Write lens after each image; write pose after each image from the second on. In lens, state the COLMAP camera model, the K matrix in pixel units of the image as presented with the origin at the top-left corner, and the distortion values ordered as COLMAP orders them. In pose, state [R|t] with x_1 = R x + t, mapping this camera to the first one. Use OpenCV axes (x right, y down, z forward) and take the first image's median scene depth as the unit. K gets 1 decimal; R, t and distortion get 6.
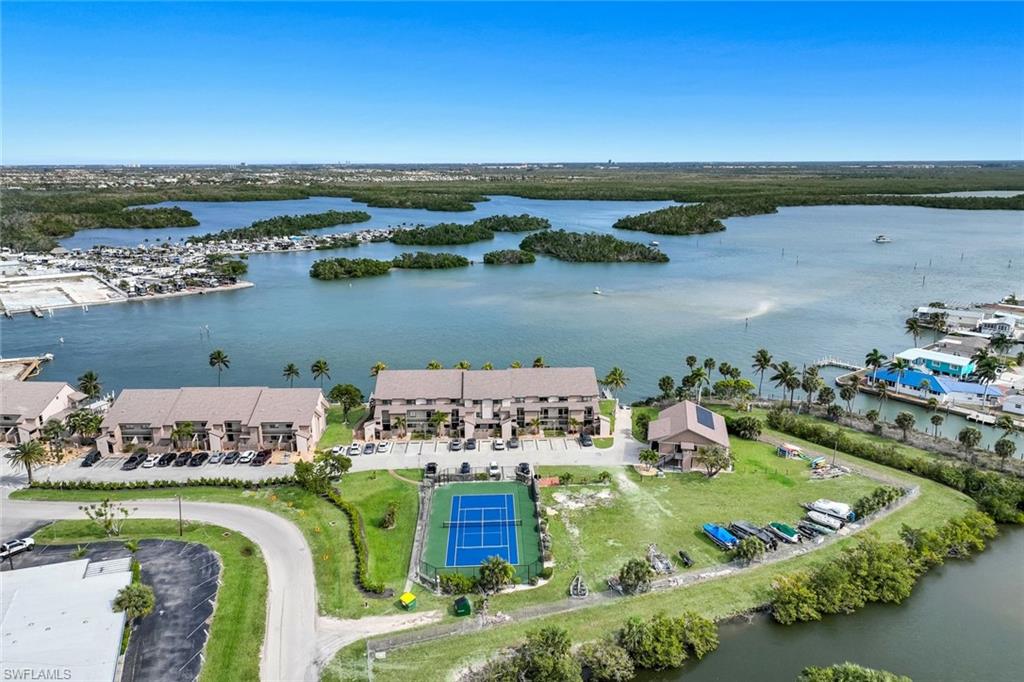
lens RADIAL K [[717.0, 0, 494.4], [0, 717.0, 338.3], [0, 0, 1]] dist [0.010384, 0.001377]
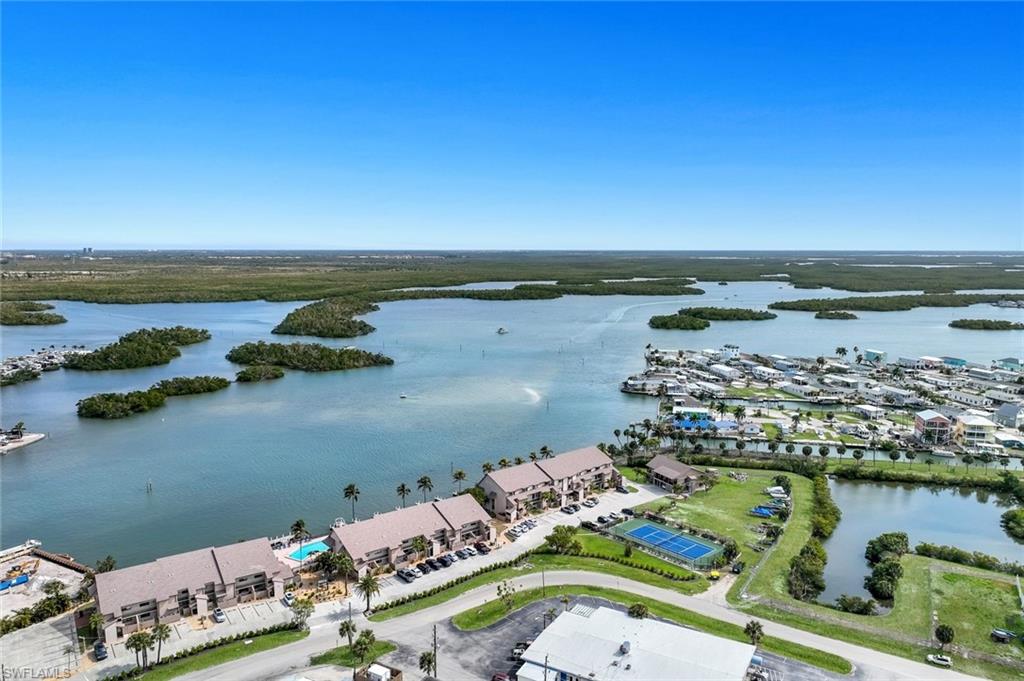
lens RADIAL K [[717.0, 0, 494.4], [0, 717.0, 337.8], [0, 0, 1]] dist [0.010384, 0.001377]
pose [[0.786126, -0.071933, 0.613866, -1.018631], [0.144901, 0.986973, -0.069908, -0.118515], [-0.600841, 0.143906, 0.786309, -0.128998]]
